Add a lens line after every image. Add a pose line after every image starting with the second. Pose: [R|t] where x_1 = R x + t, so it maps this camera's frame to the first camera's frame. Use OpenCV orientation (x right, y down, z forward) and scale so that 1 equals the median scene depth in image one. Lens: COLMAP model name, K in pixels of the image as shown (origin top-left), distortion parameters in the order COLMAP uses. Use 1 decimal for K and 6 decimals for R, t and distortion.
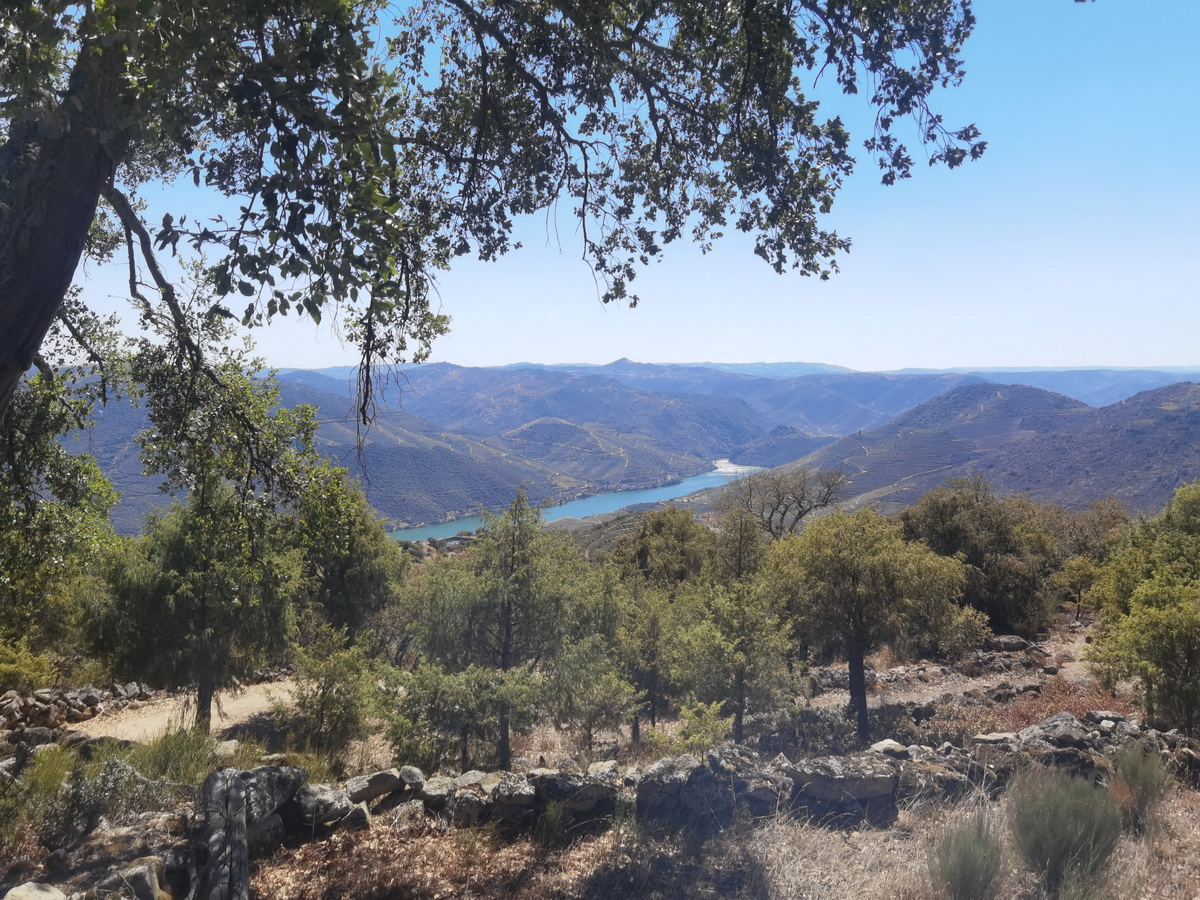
lens RADIAL K [[950.9, 0, 612.0], [0, 950.9, 425.6], [0, 0, 1]] dist [0.002823, -0.006173]
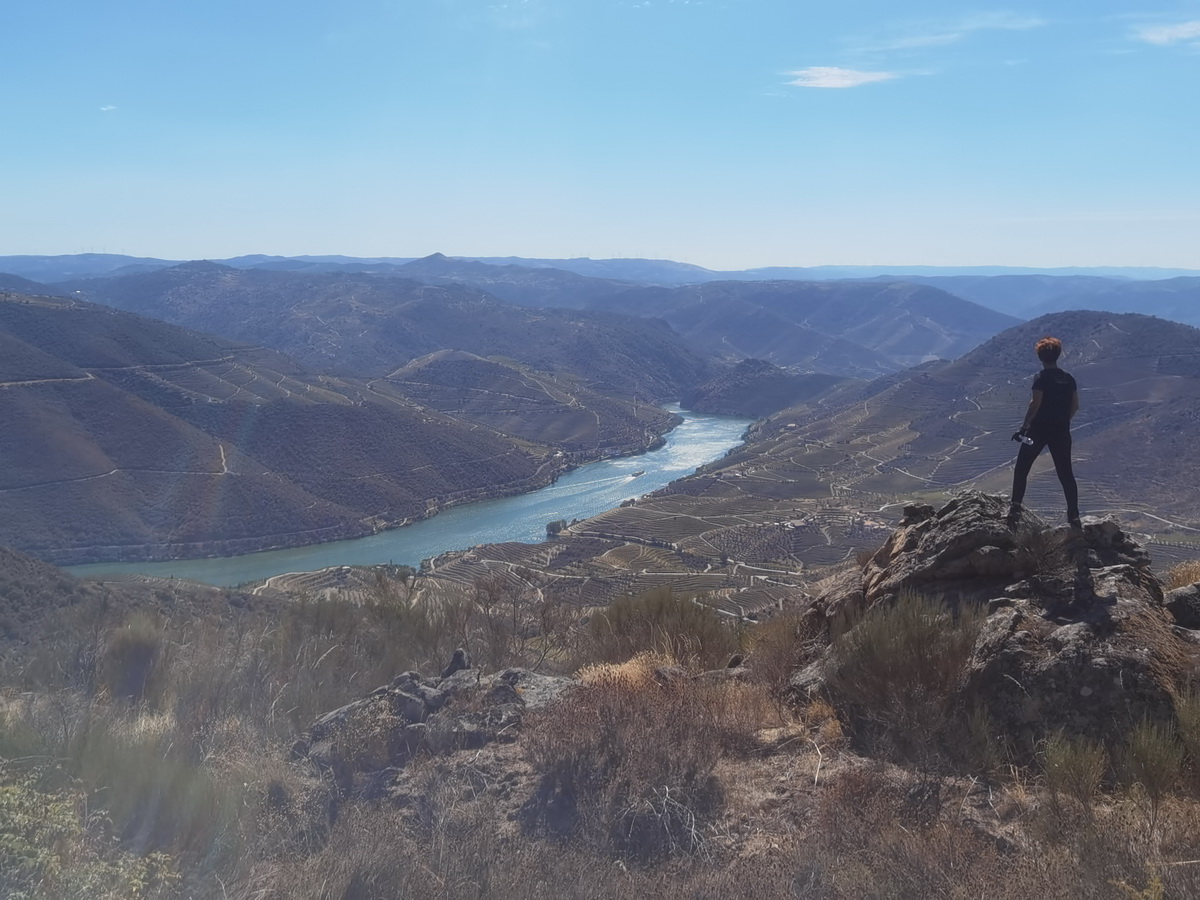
lens RADIAL K [[1308.0, 0, 605.8], [0, 1308.0, 452.7], [0, 0, 1]] dist [-0.002417, 0.000000]
pose [[0.974385, -0.021345, 0.223869, -0.864238], [0.001590, 0.996114, 0.088055, -0.091354], [-0.224879, -0.085444, 0.970633, 0.176331]]
